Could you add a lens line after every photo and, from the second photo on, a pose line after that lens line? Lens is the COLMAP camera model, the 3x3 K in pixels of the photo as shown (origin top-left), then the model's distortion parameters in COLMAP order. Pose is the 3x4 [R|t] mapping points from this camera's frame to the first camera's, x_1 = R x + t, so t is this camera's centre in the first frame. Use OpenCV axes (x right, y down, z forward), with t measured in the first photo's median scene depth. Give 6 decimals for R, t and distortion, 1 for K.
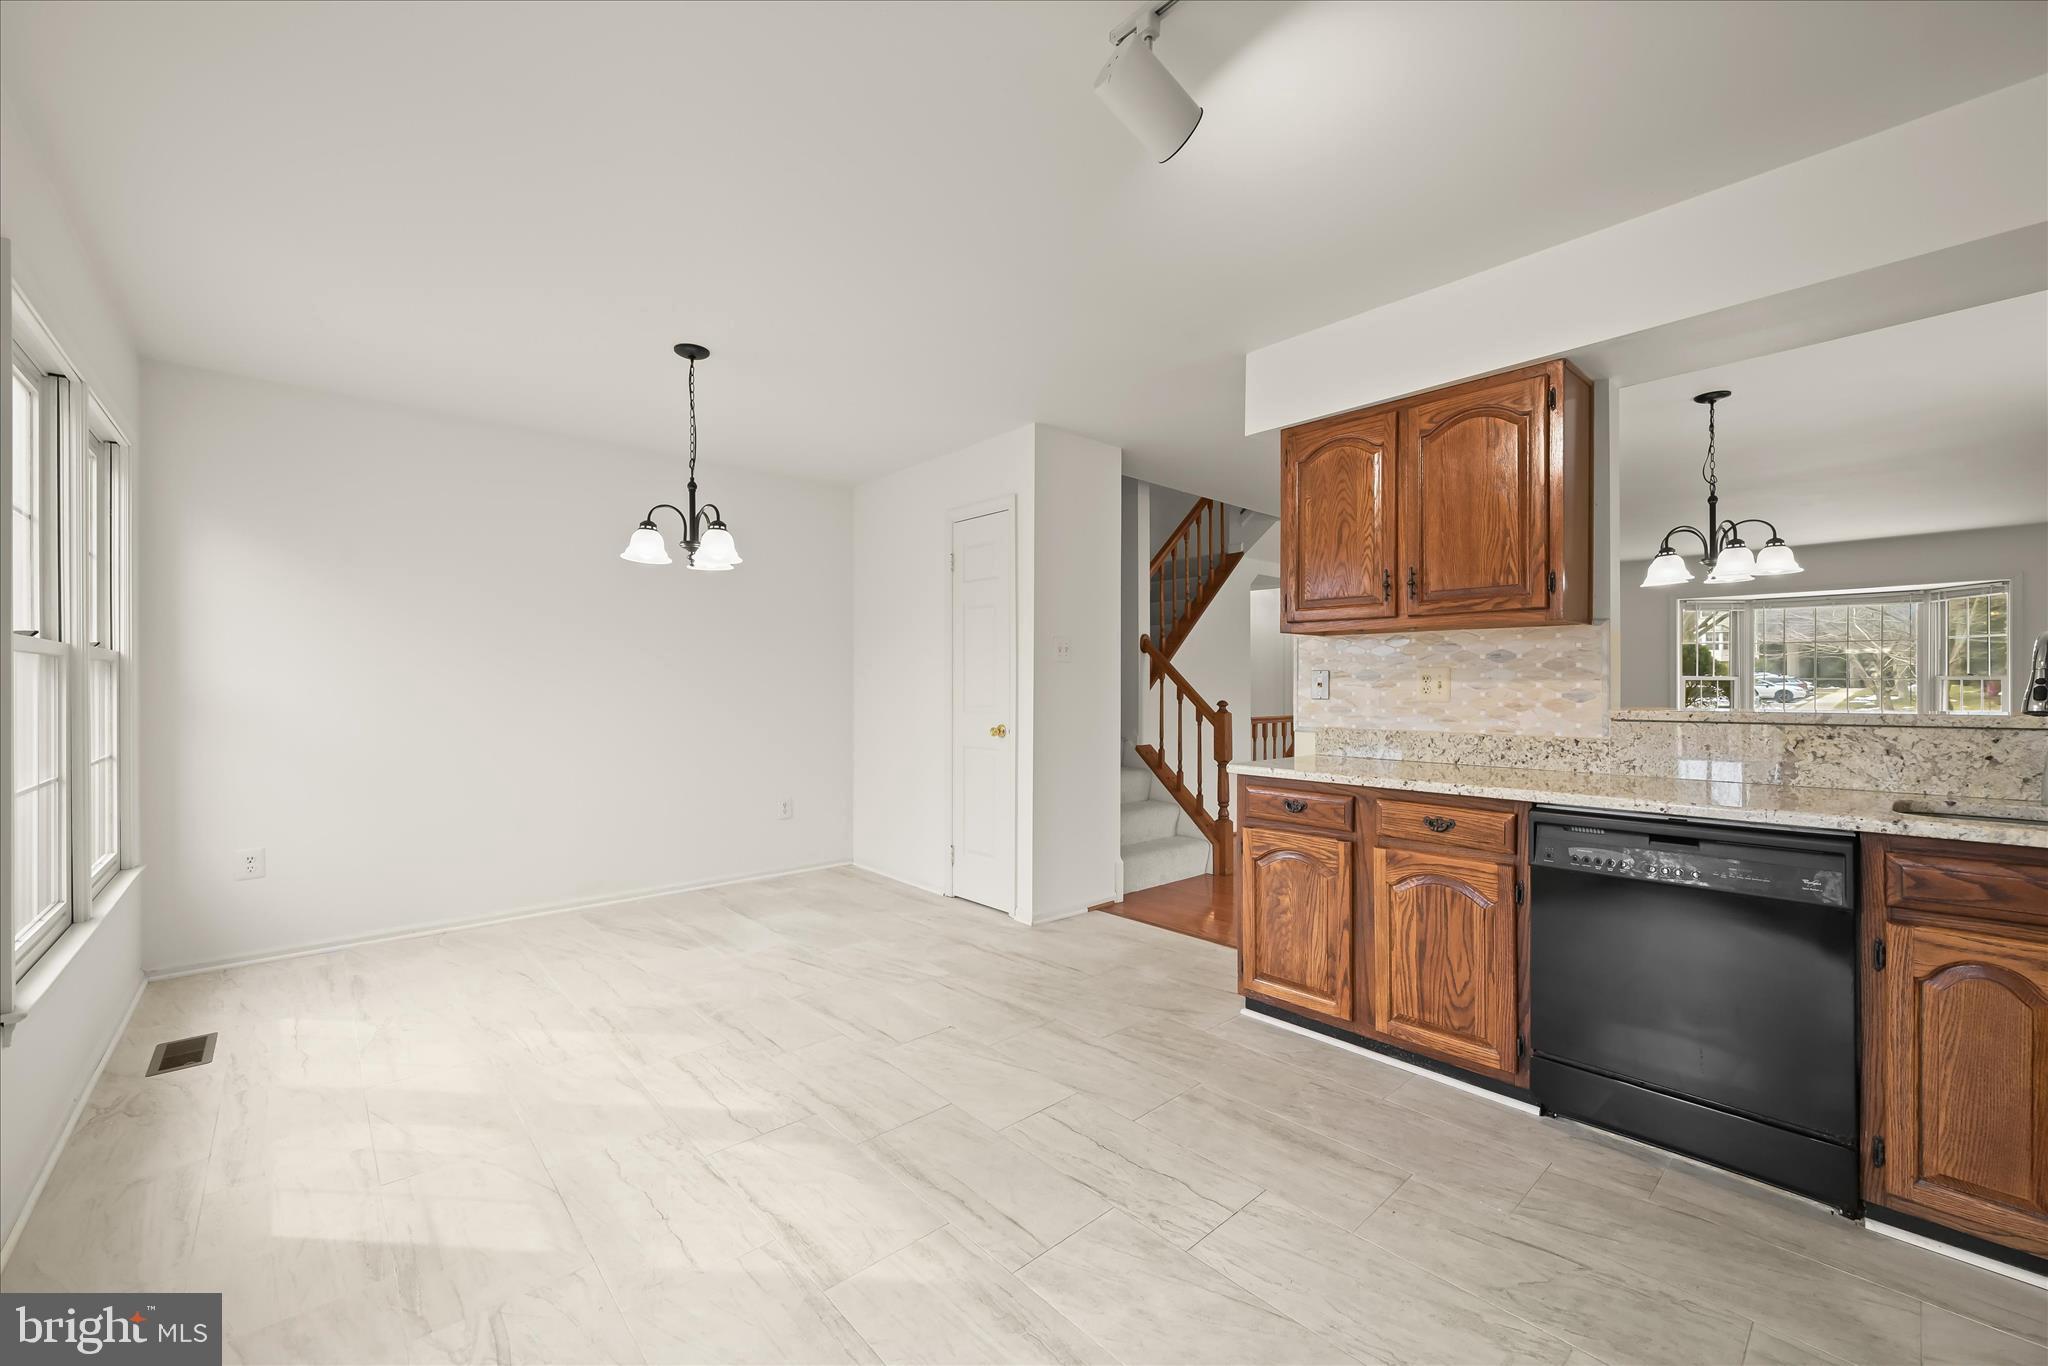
lens RADIAL K [[811.7, 0, 1025.4], [0, 811.7, 682.3], [0, 0, 1]] dist [-0.002303, -0.000405]
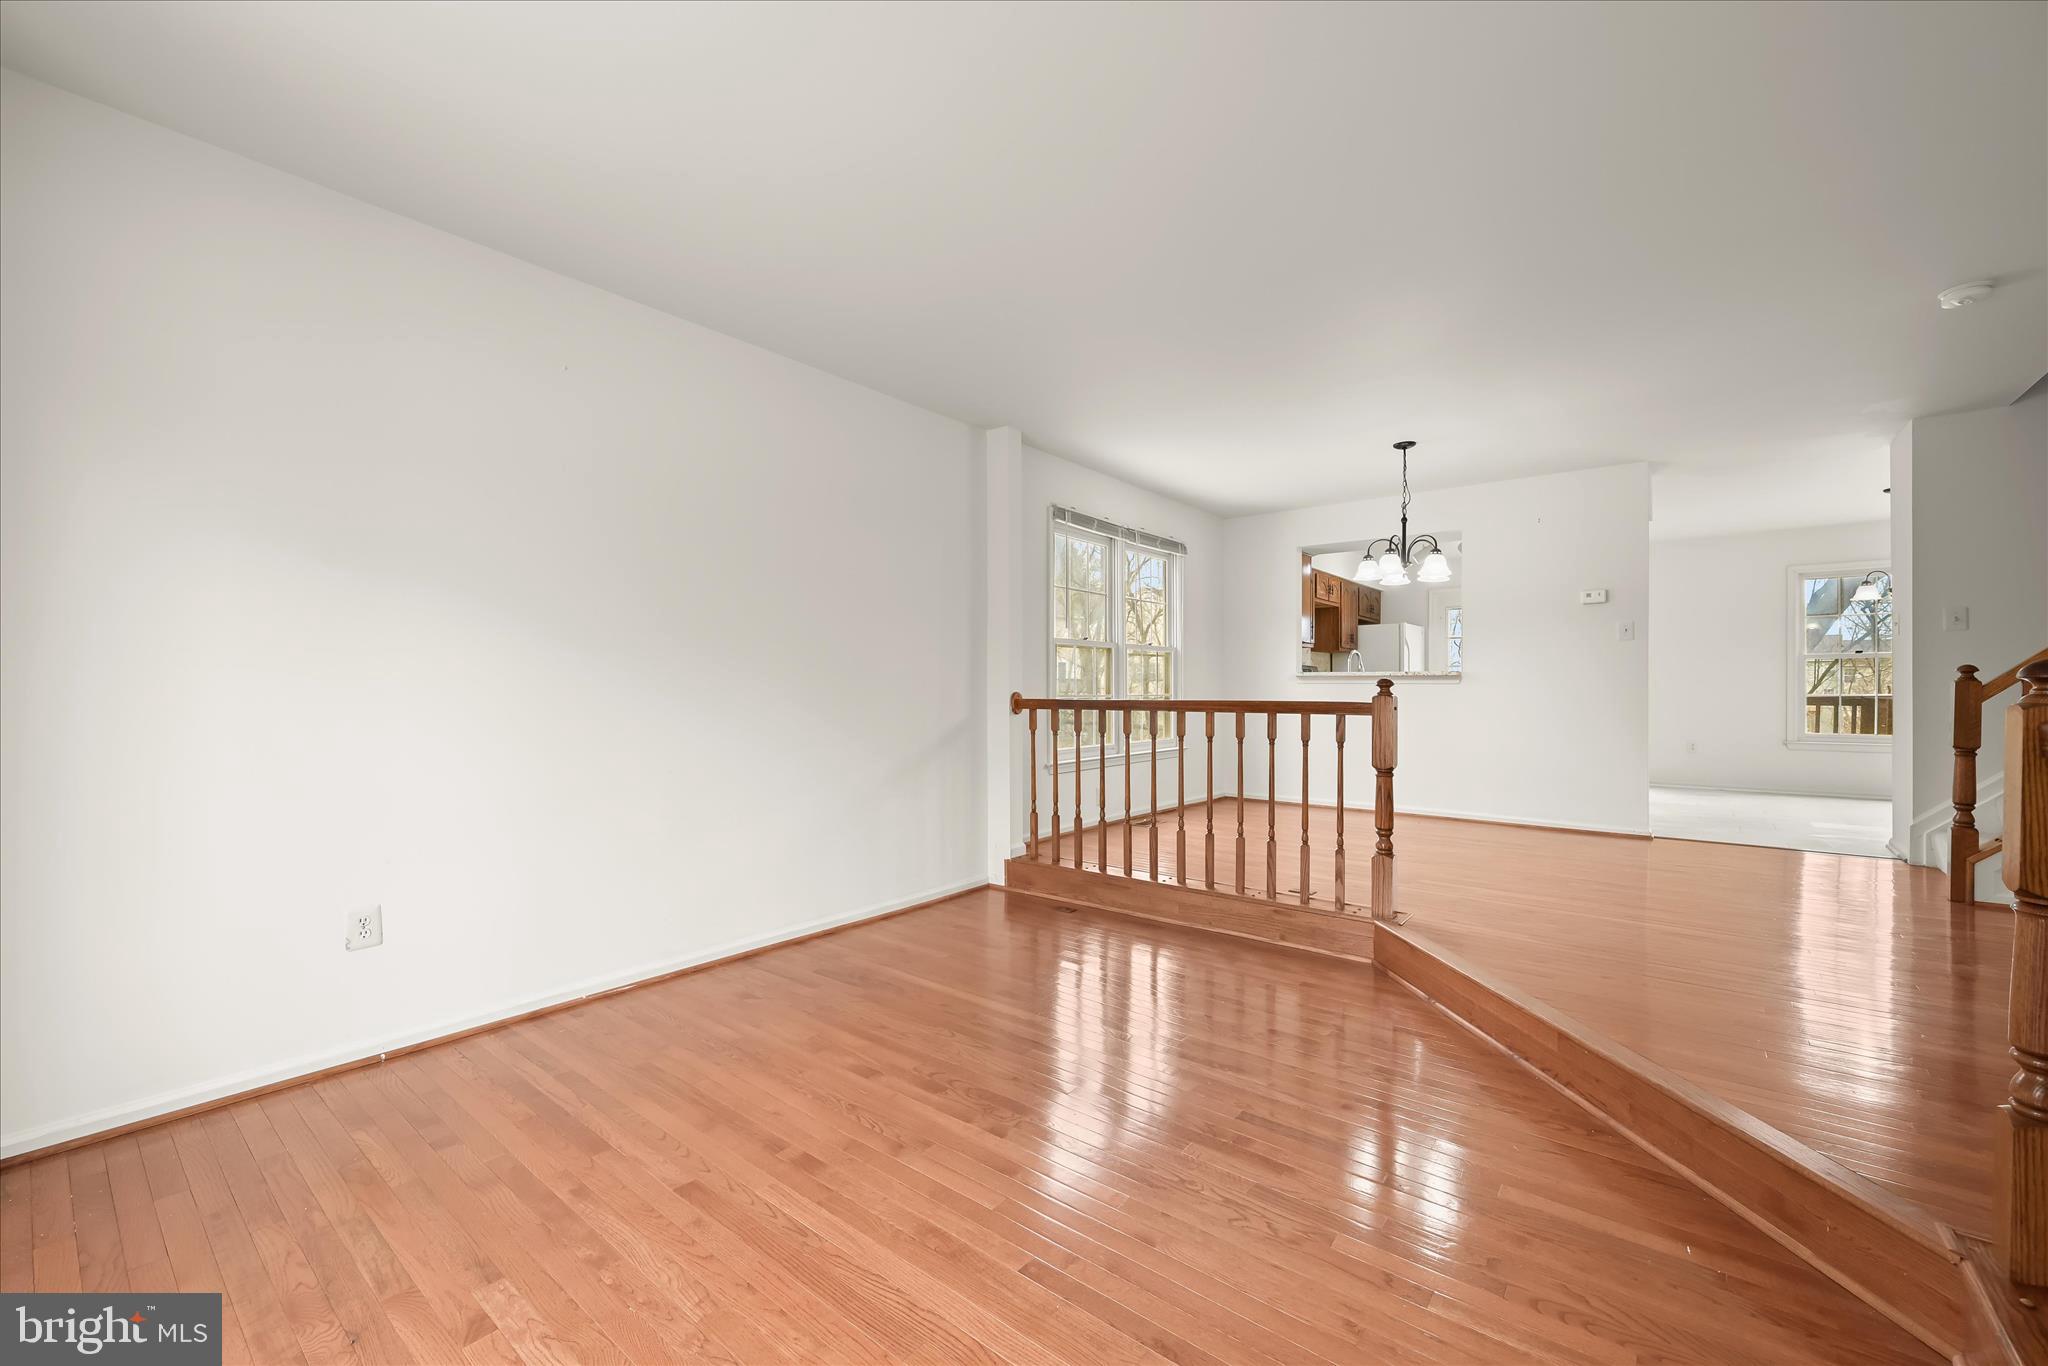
lens RADIAL K [[819.0, 0, 1013.6], [0, 819.0, 690.0], [0, 0, 1]] dist [-0.002156, -0.000370]
pose [[-0.988839, -0.001079, -0.148987, 2.082050], [-0.000666, 0.999996, -0.002819, 0.082960], [0.148989, -0.002688, -0.988835, 2.771565]]
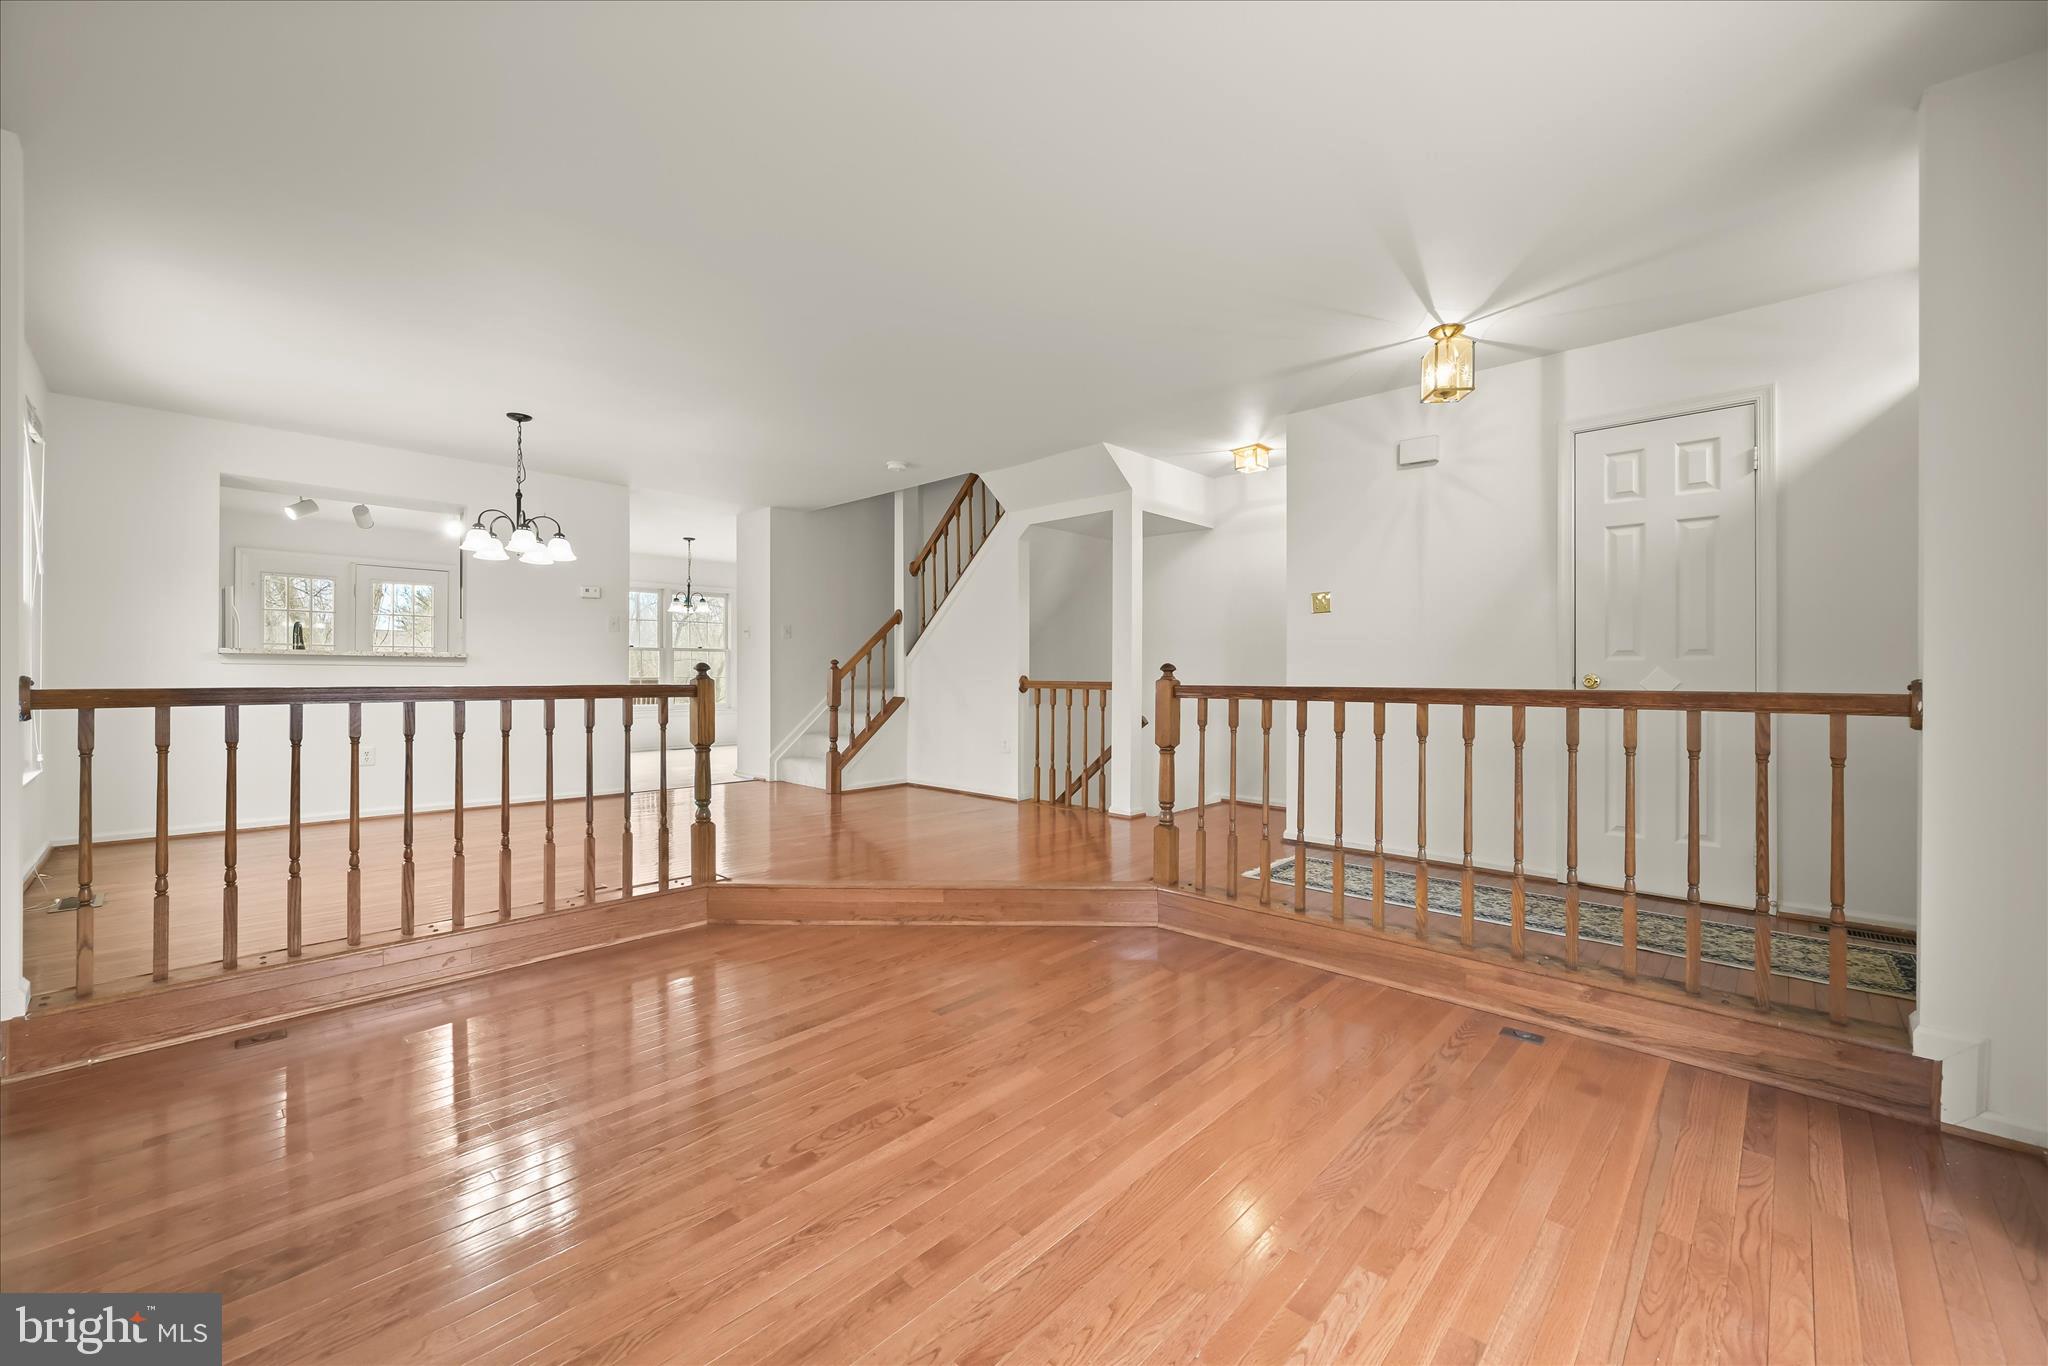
lens RADIAL K [[807.2, 0, 1028.1], [0, 807.2, 669.2], [0, 0, 1]] dist [-0.001930, -0.000121]
pose [[0.077600, -0.007841, -0.996954, 2.697243], [0.001212, 0.999969, -0.007771, 0.083486], [0.996984, -0.000605, 0.077607, 2.093648]]
